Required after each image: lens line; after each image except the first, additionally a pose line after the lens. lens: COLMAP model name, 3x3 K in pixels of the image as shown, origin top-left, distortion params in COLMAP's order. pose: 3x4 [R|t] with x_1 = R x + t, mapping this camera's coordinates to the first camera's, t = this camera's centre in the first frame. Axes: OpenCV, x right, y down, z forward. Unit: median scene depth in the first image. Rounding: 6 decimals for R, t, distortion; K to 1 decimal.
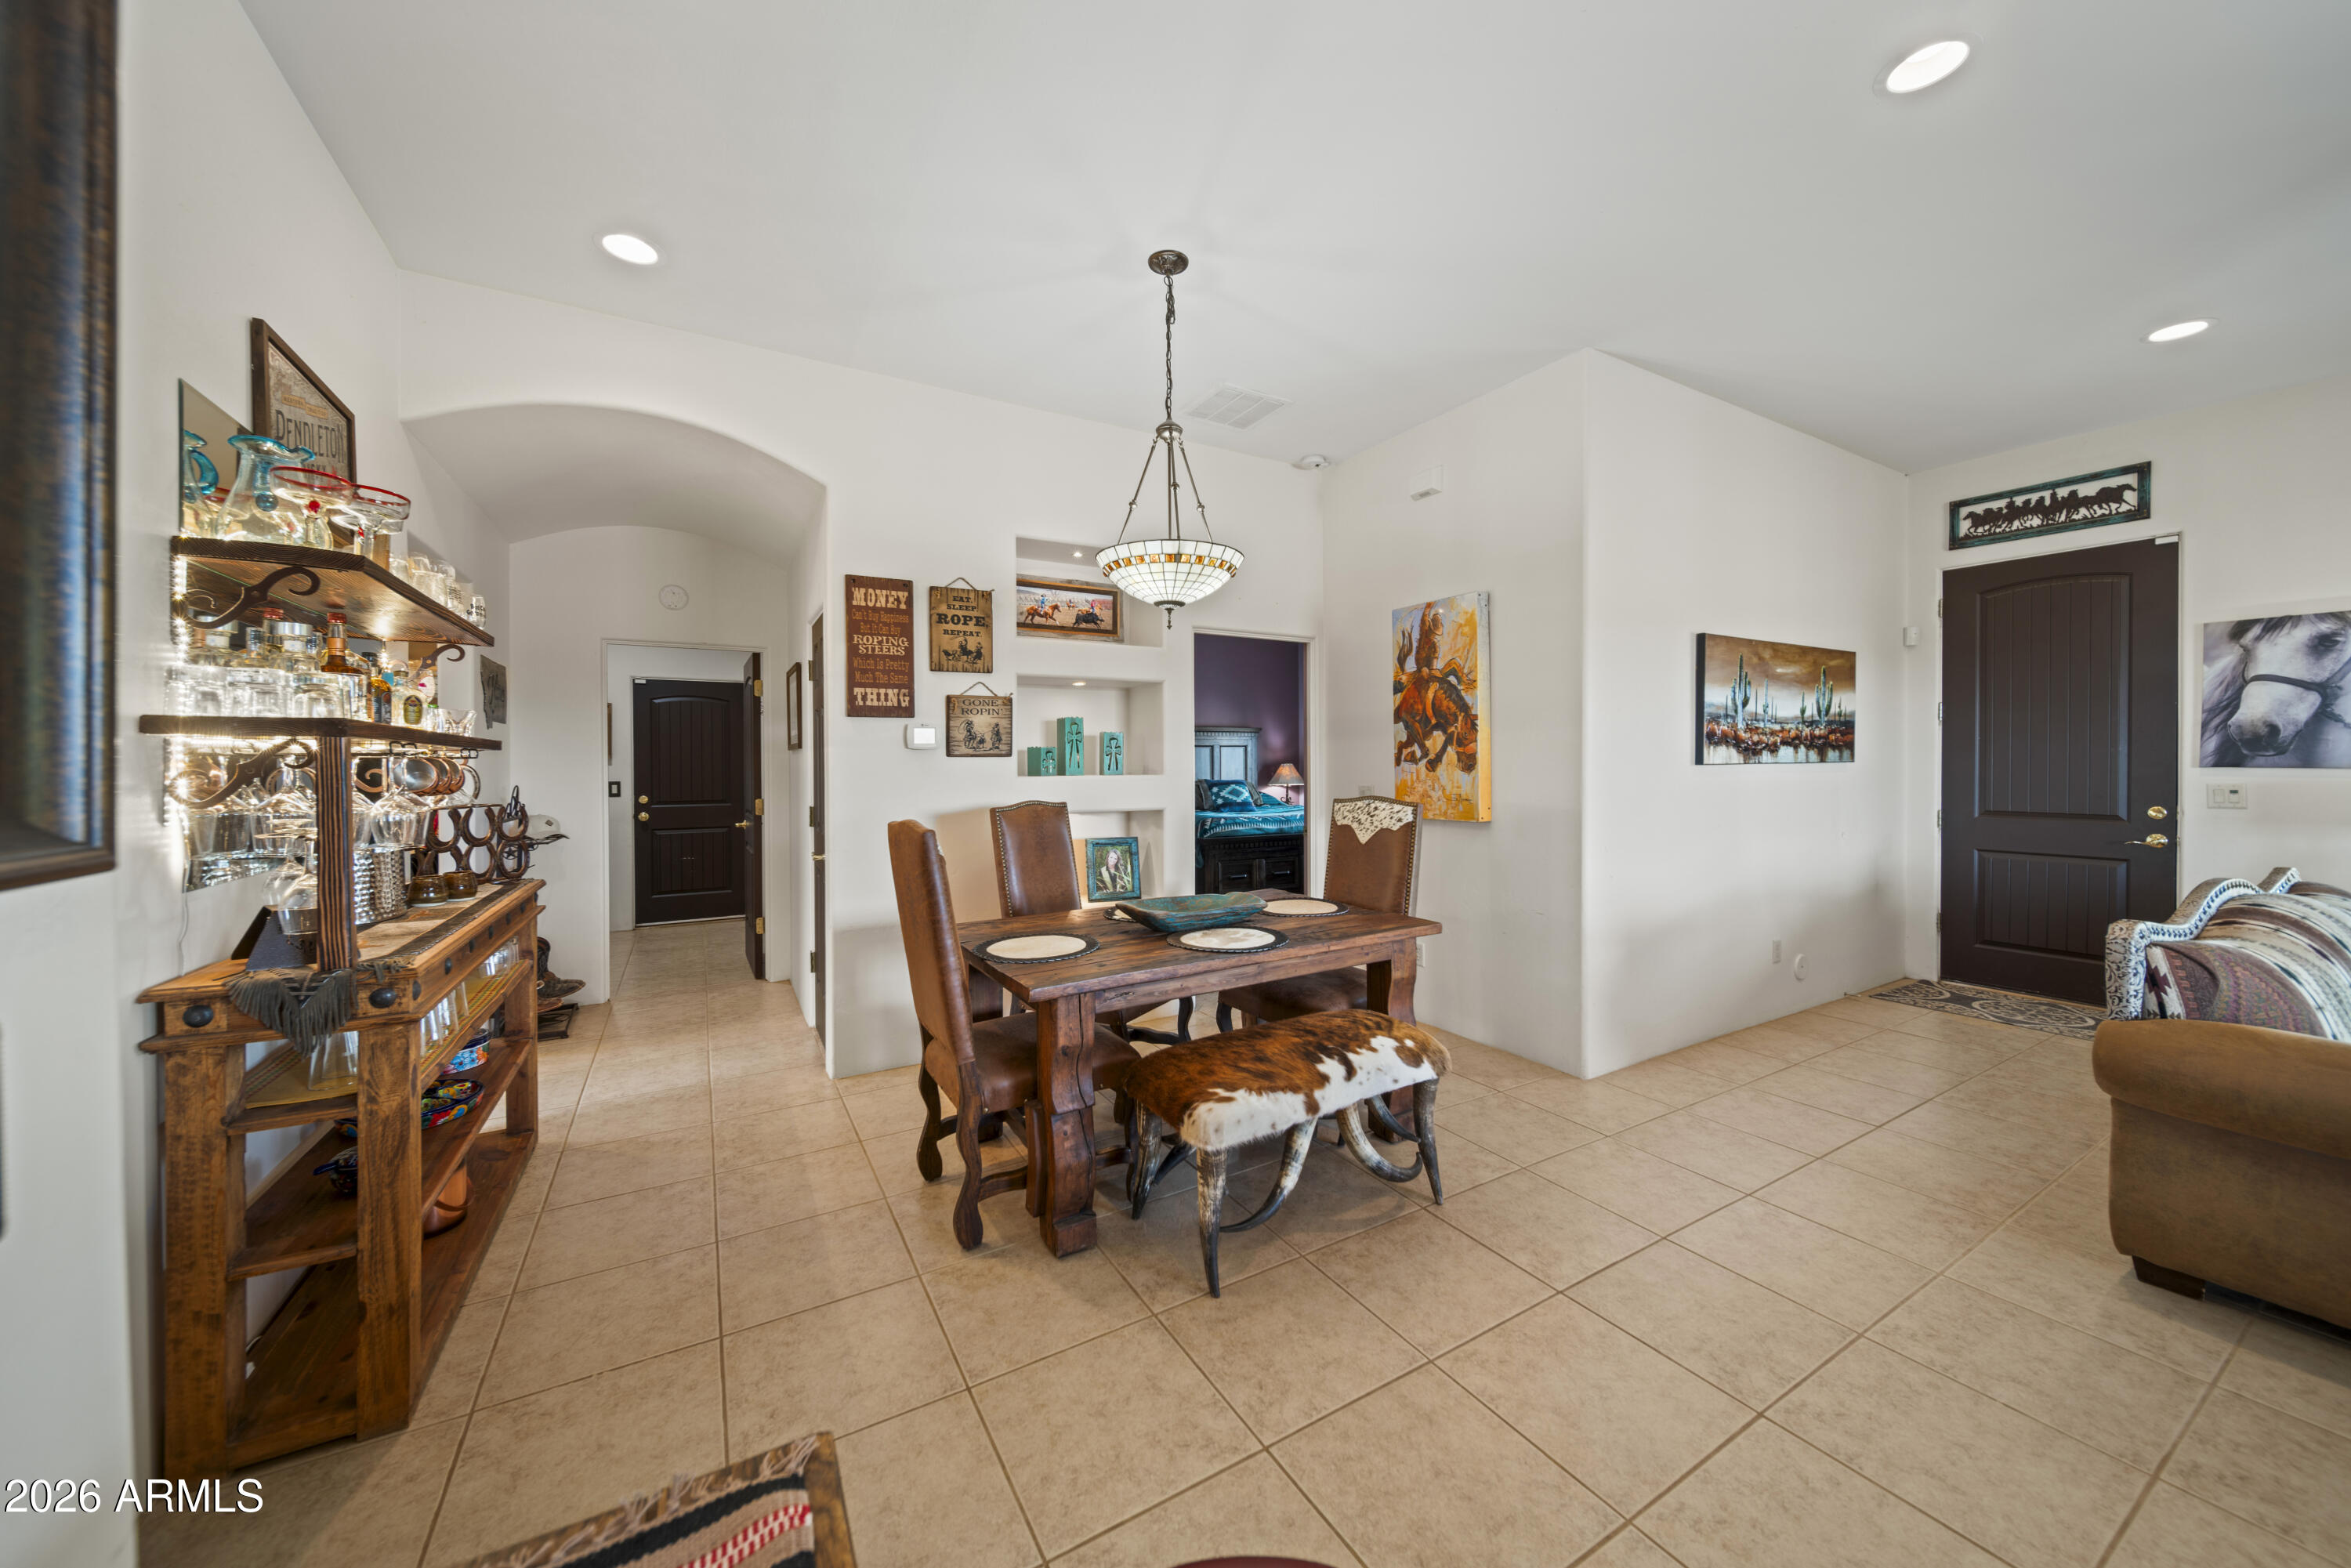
lens RADIAL K [[826.6, 0, 1168.2], [0, 826.6, 764.1], [0, 0, 1]] dist [-0.000799, -0.000100]
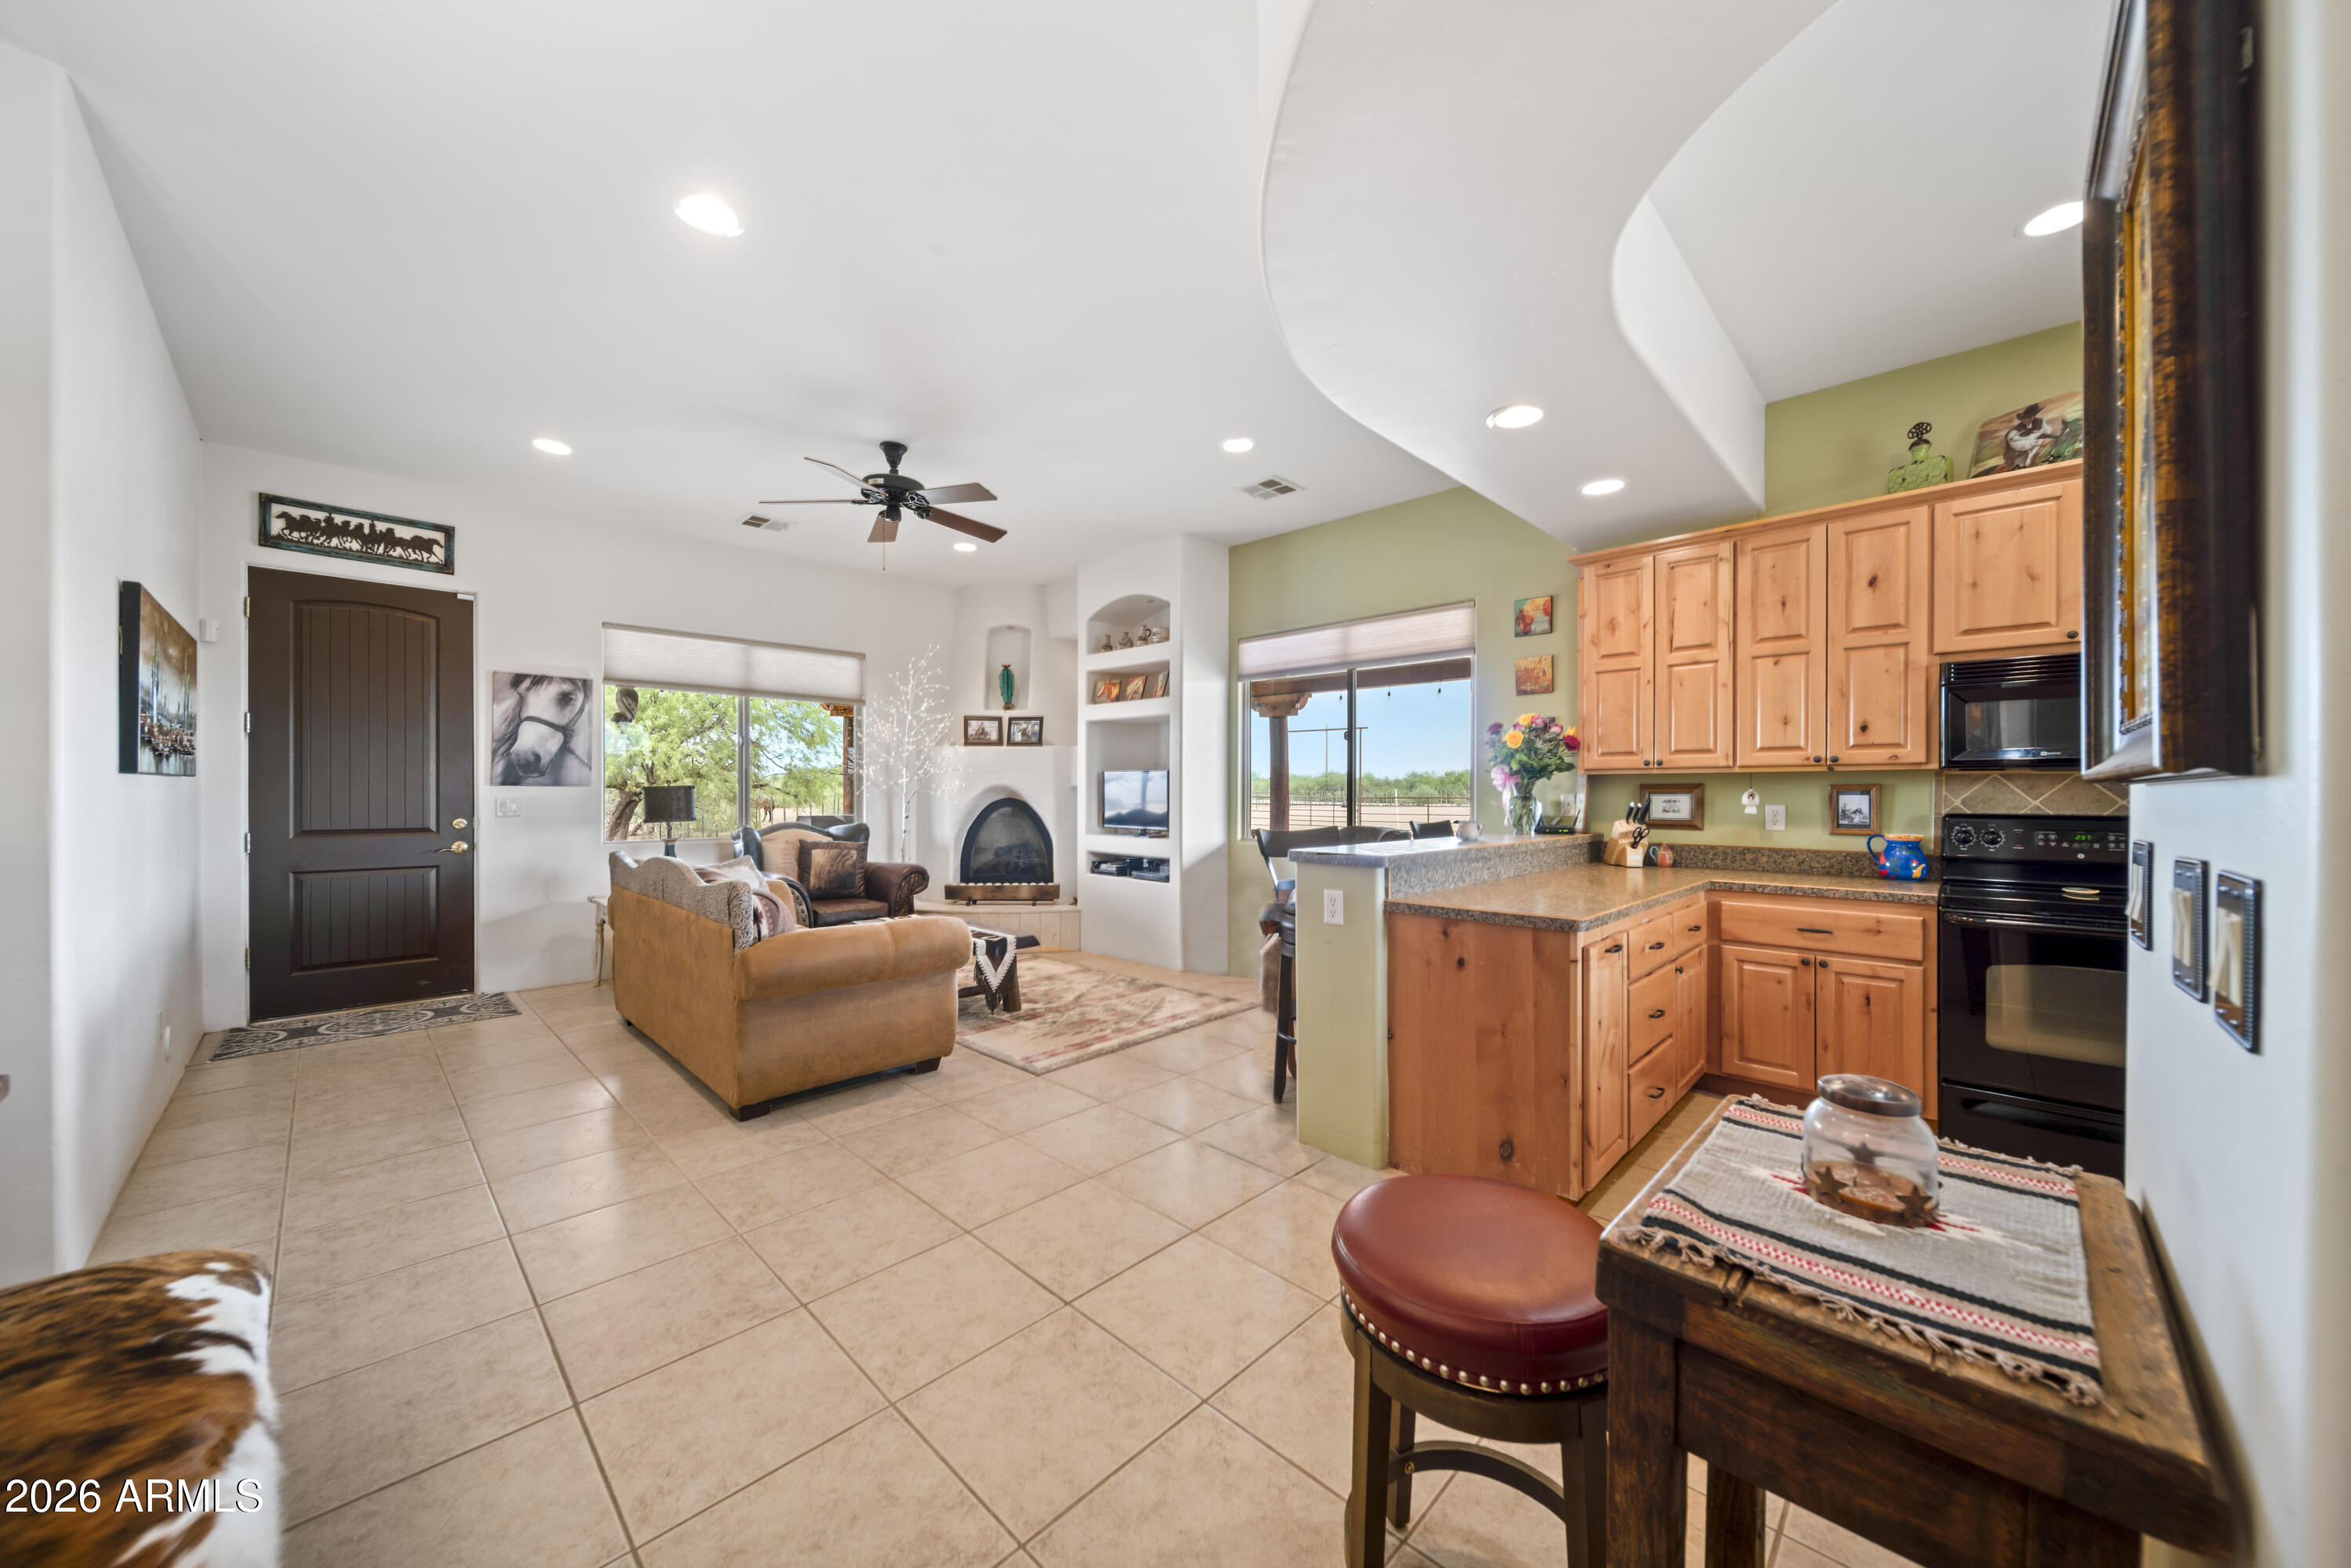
lens RADIAL K [[826.9, 0, 1183.8], [0, 826.9, 792.3], [0, 0, 1]] dist [0.001496, -0.002304]
pose [[-0.282213, 0.002884, 0.959347, -0.253807], [0.002629, 0.999994, -0.002233, 0.020105], [-0.959348, 0.001892, -0.282219, 0.346943]]
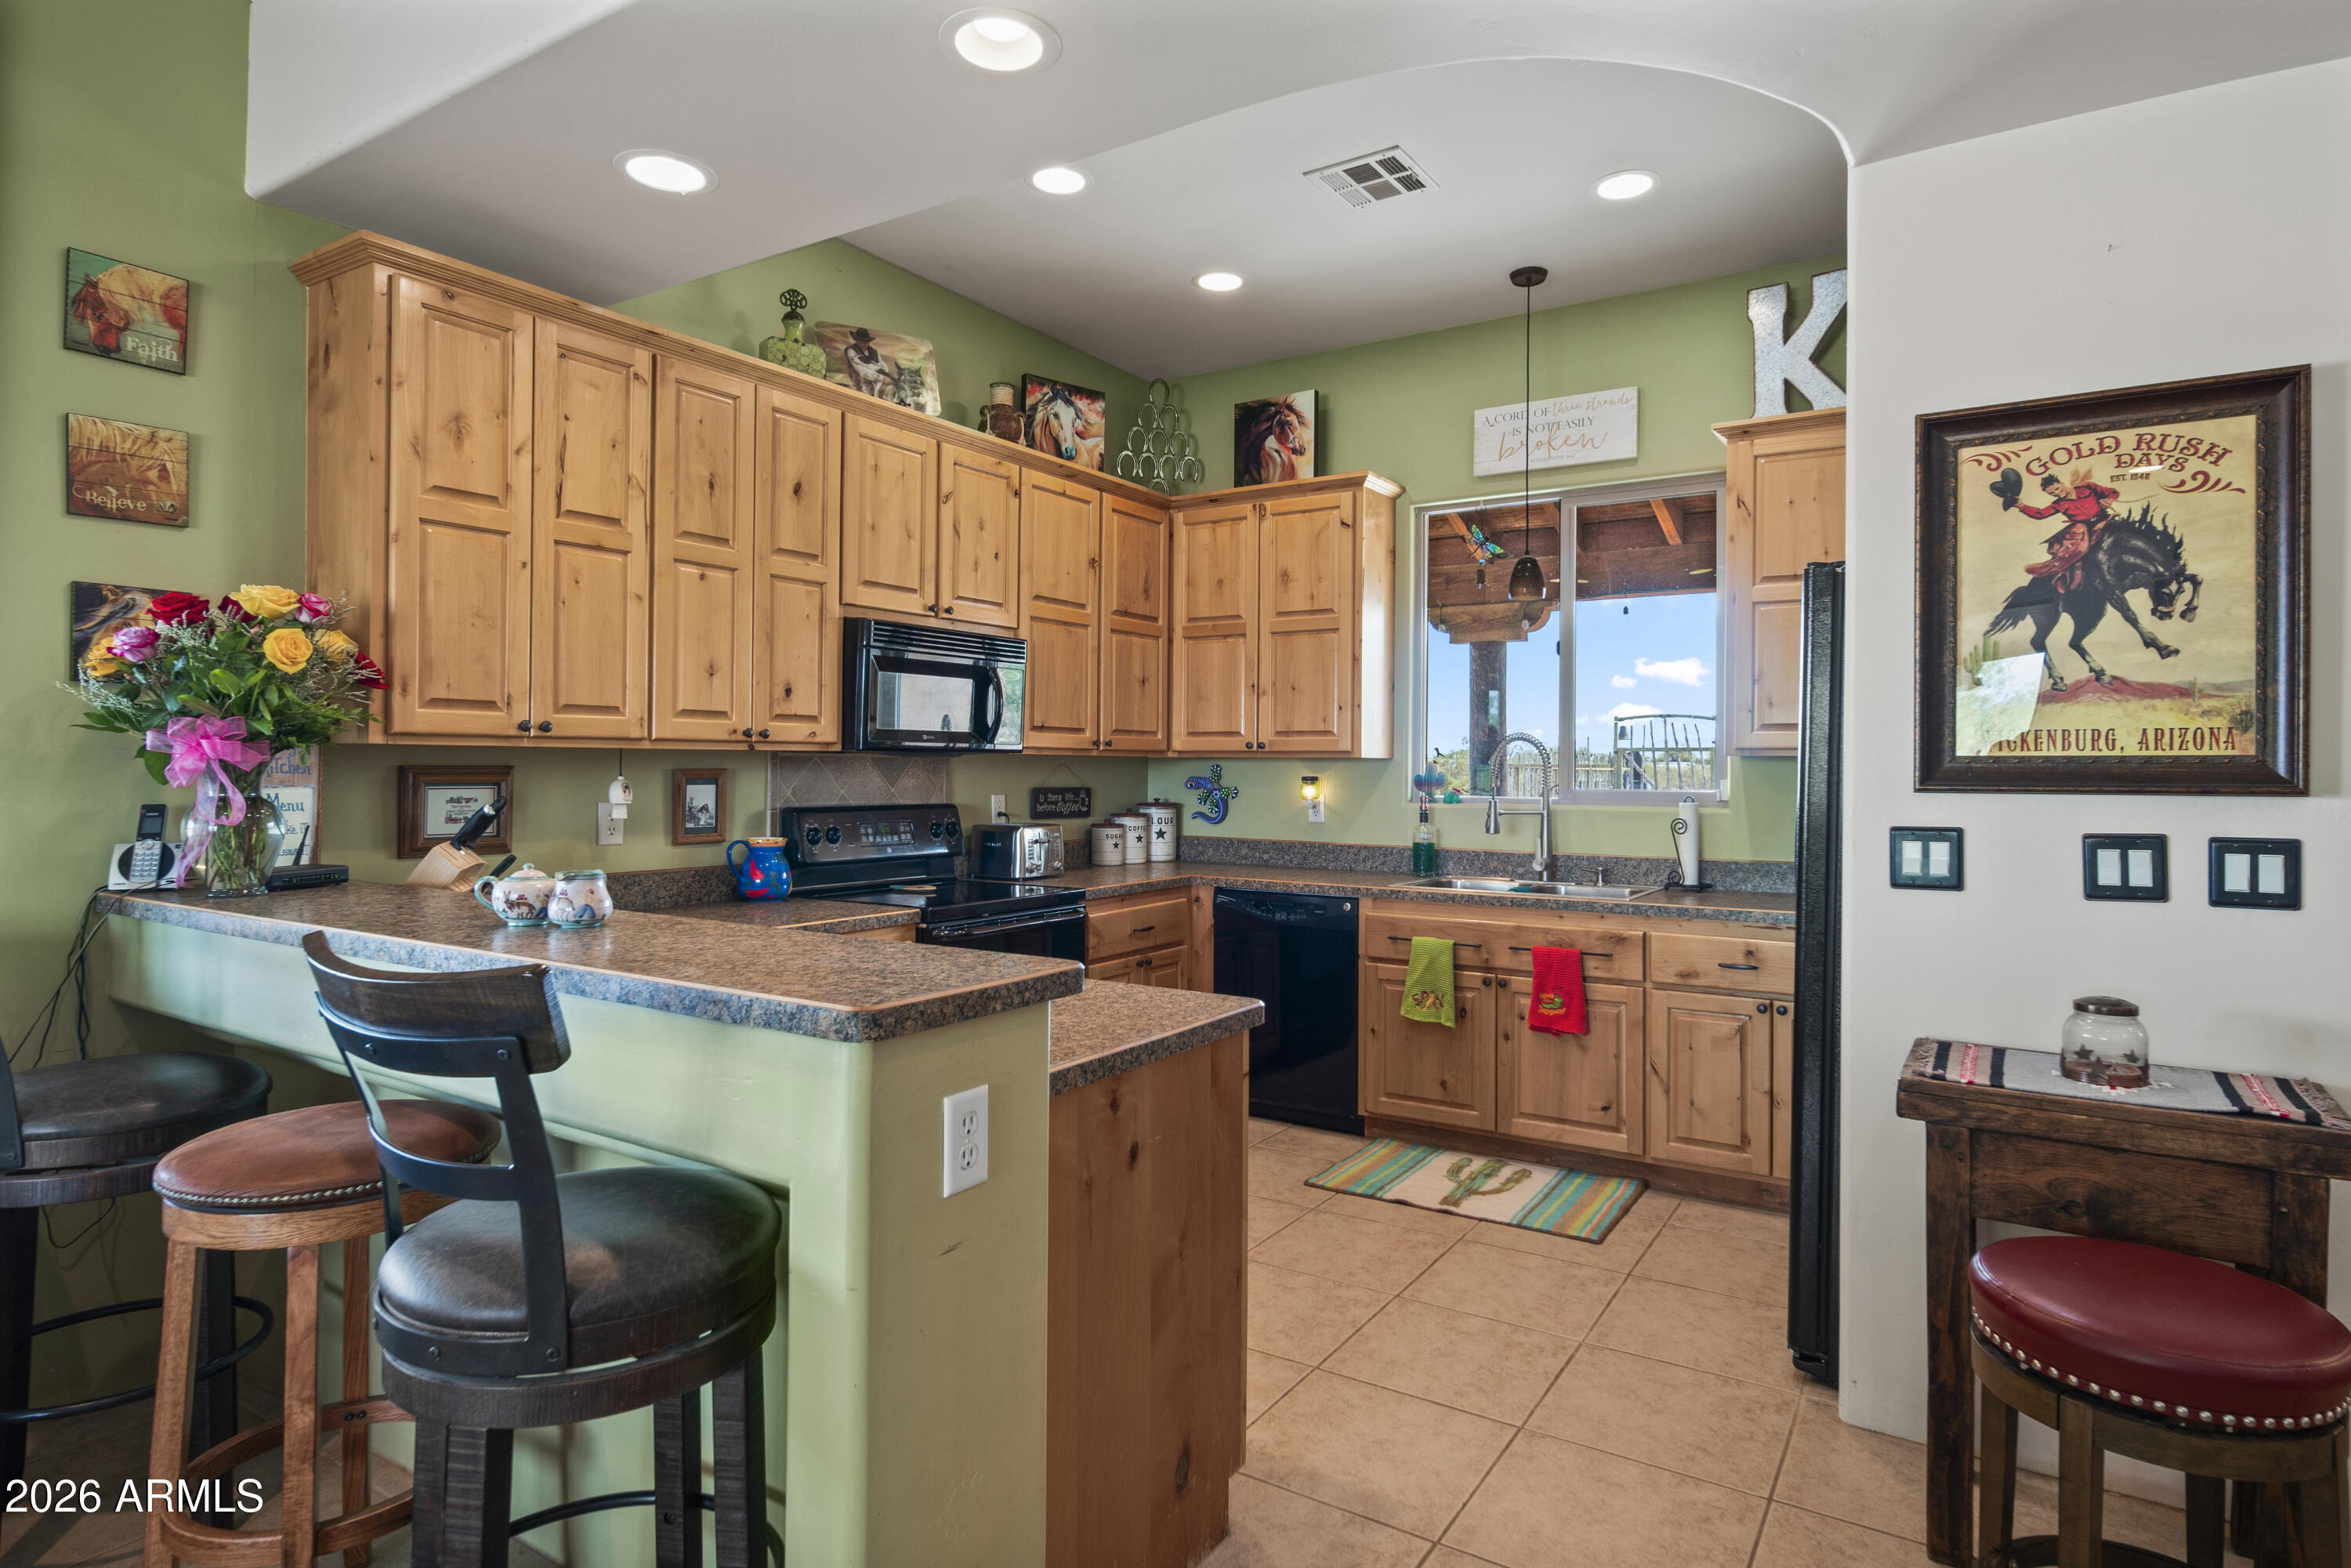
lens RADIAL K [[1264.2, 0, 1174.0], [0, 1264.2, 769.0], [0, 0, 1]] dist [0.002509, -0.000621]
pose [[-0.890081, -0.001980, -0.455798, 0.555779], [-0.005521, 0.999964, 0.006436, 0.002463], [0.455769, 0.008245, -0.890060, 0.389783]]
